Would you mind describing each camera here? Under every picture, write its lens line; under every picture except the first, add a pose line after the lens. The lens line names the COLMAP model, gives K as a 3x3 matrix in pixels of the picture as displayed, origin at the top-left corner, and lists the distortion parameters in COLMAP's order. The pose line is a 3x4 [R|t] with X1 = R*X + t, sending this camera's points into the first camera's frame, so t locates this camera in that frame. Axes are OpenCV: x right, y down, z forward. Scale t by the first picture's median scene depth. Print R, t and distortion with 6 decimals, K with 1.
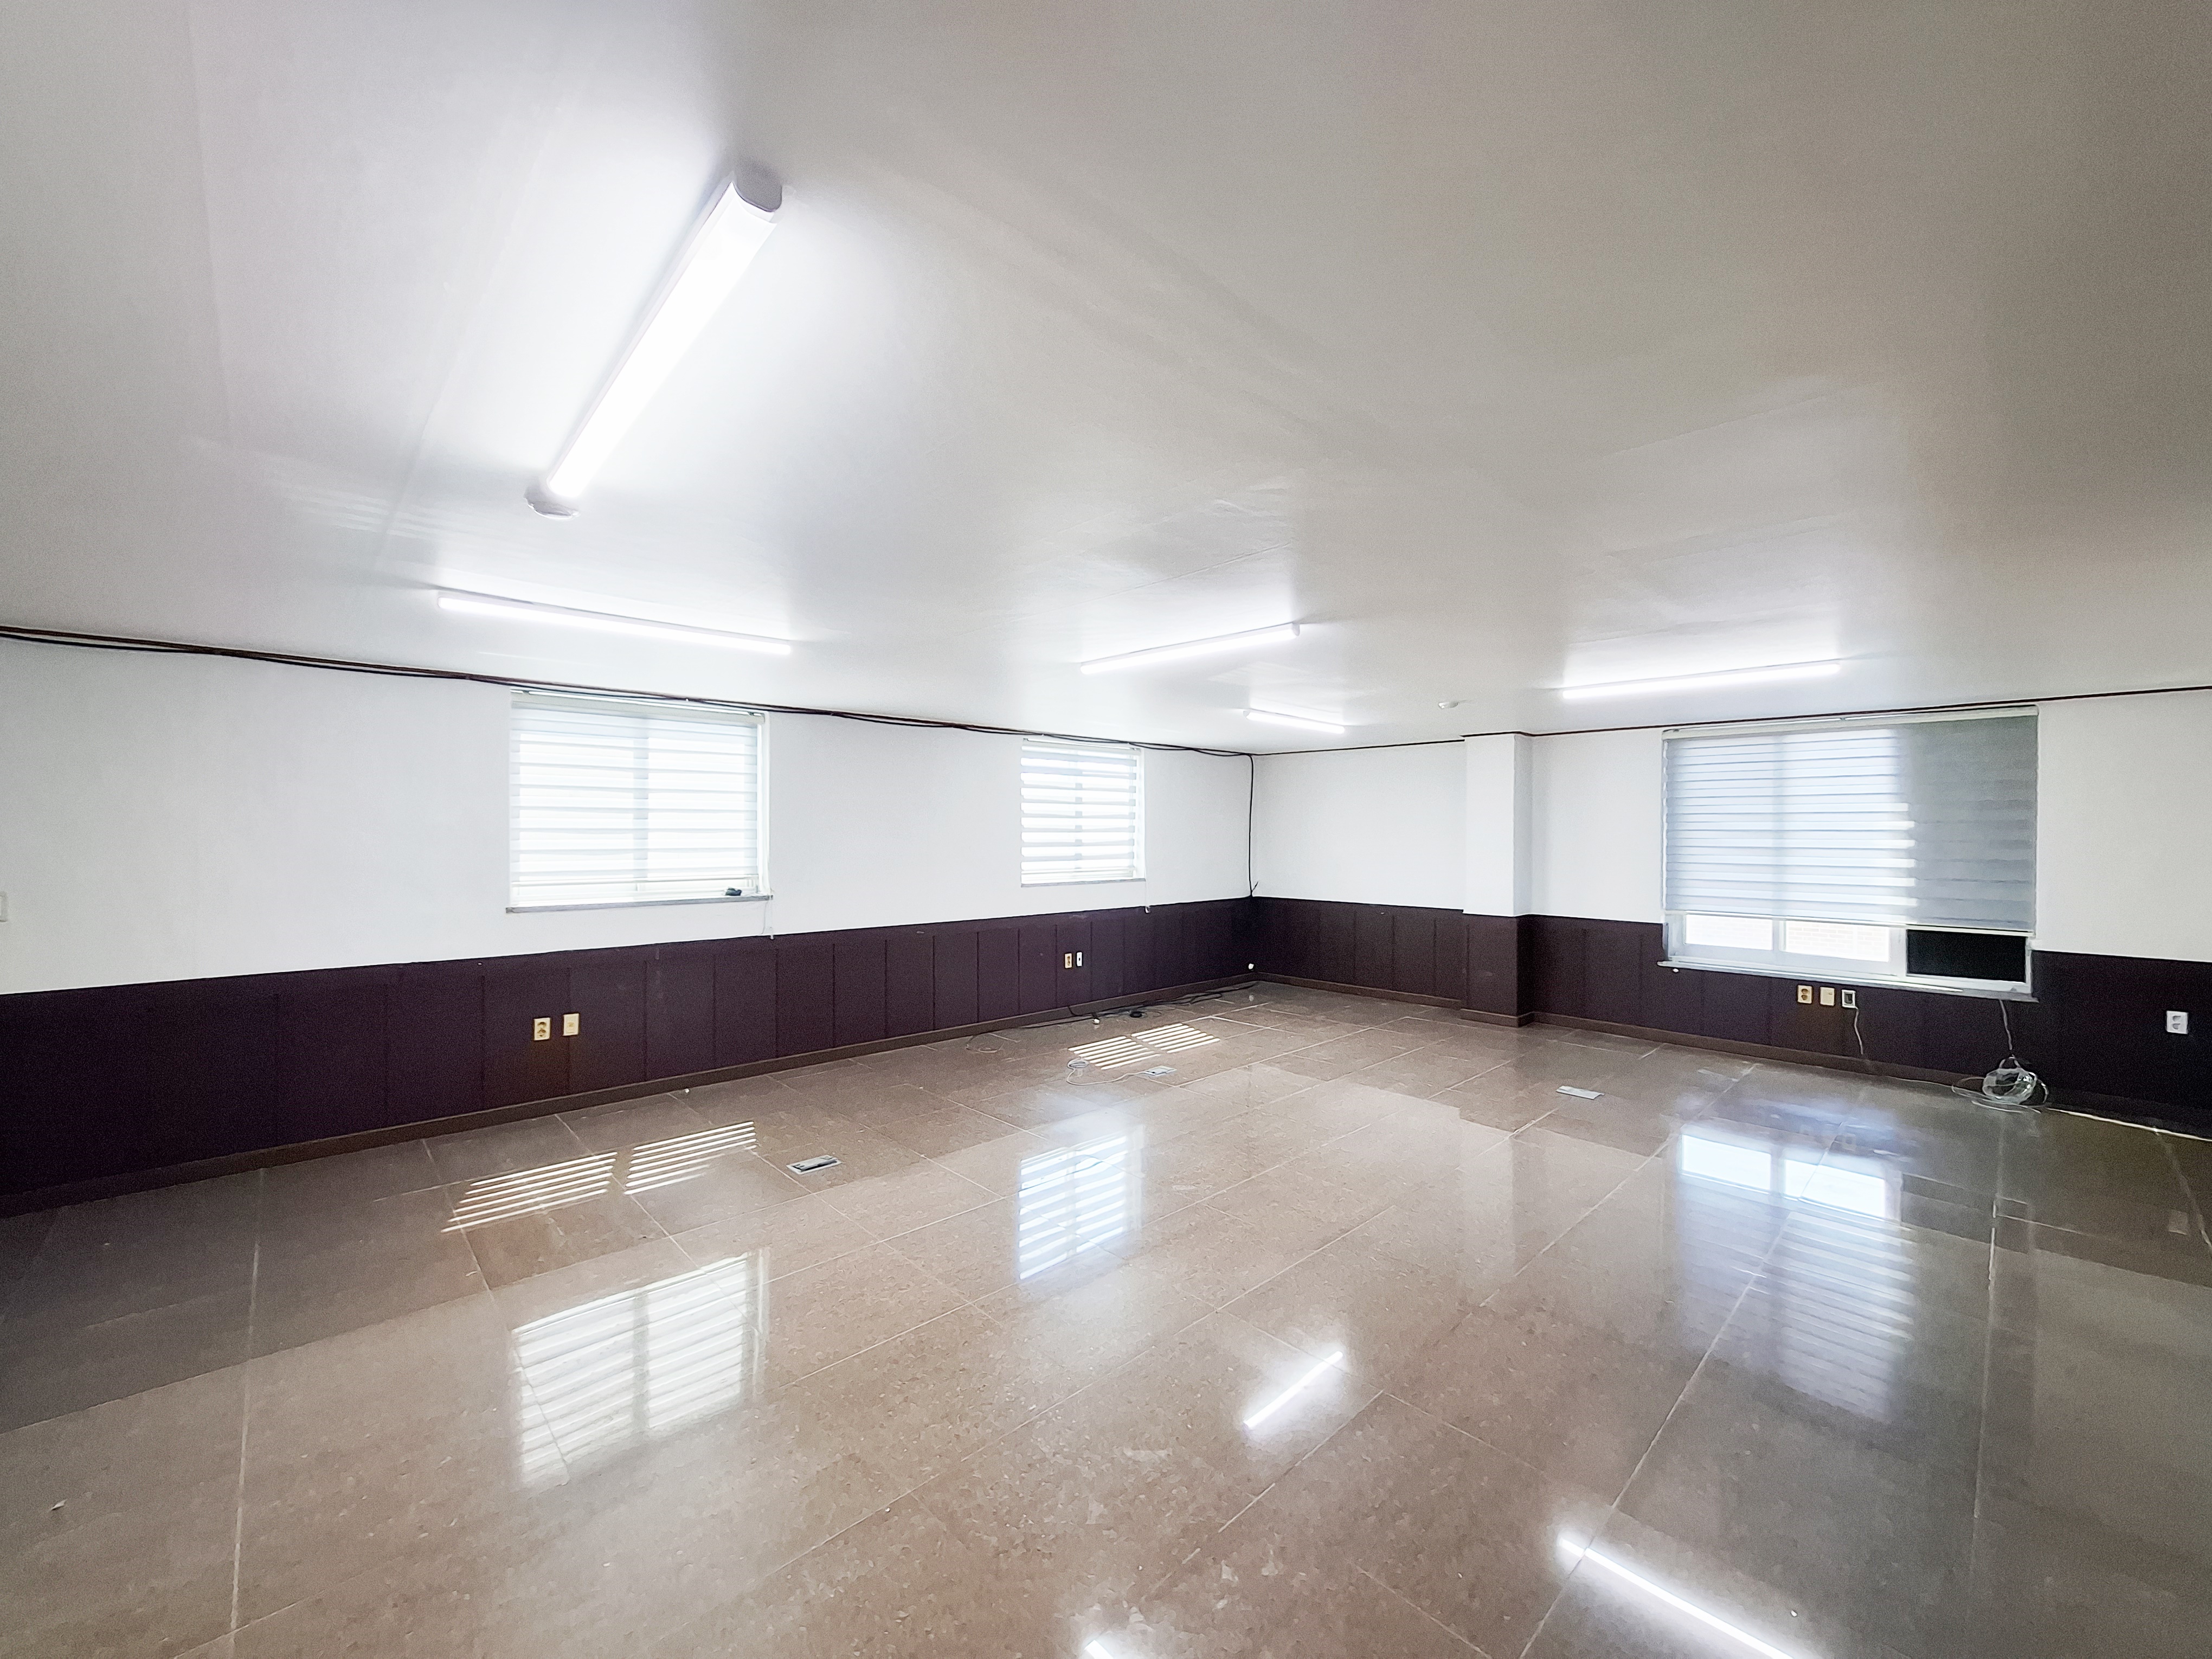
lens RADIAL K [[876.8, 0, 1101.7], [0, 876.8, 829.0], [0, 0, 1]] dist [0.000961, -0.000020]
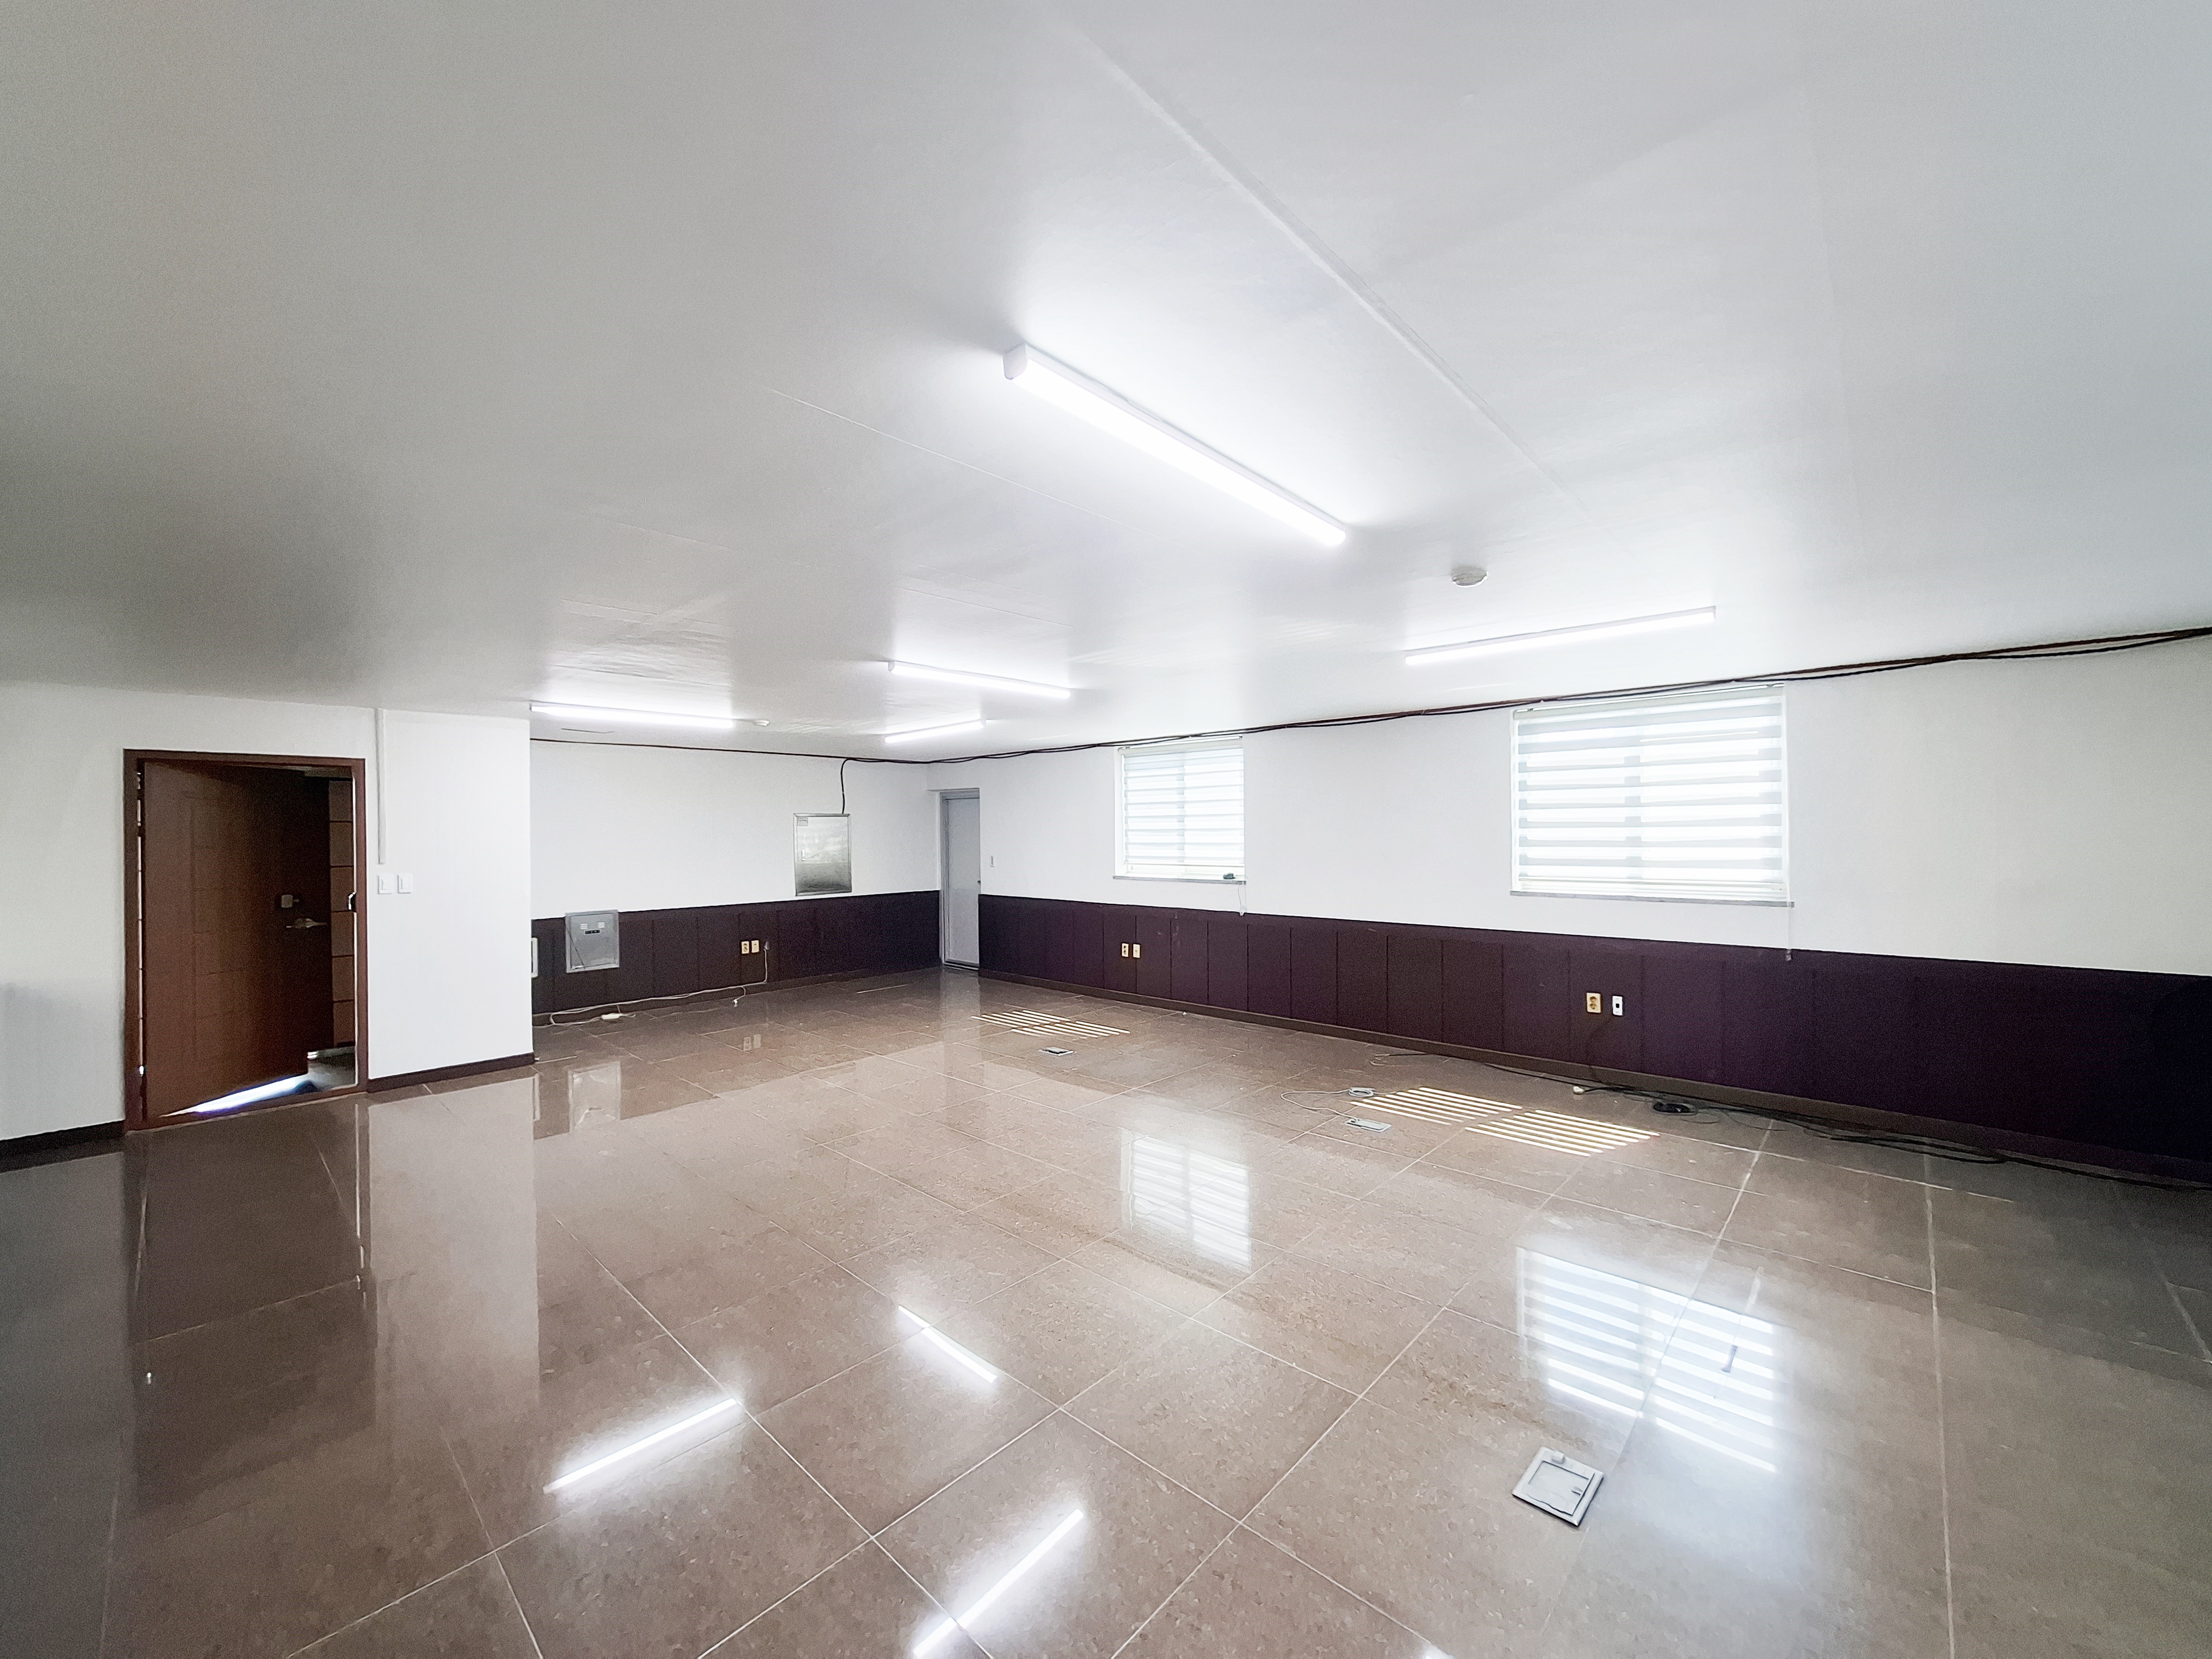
lens RADIAL K [[876.8, 0, 1107.9], [0, 876.8, 834.5], [0, 0, 1]] dist [0.000961, -0.000020]
pose [[0.081385, 0.001109, -0.996682, 1.445869], [0.013772, 0.999903, 0.002237, 0.006499], [0.996588, -0.013908, 0.081361, 1.187867]]
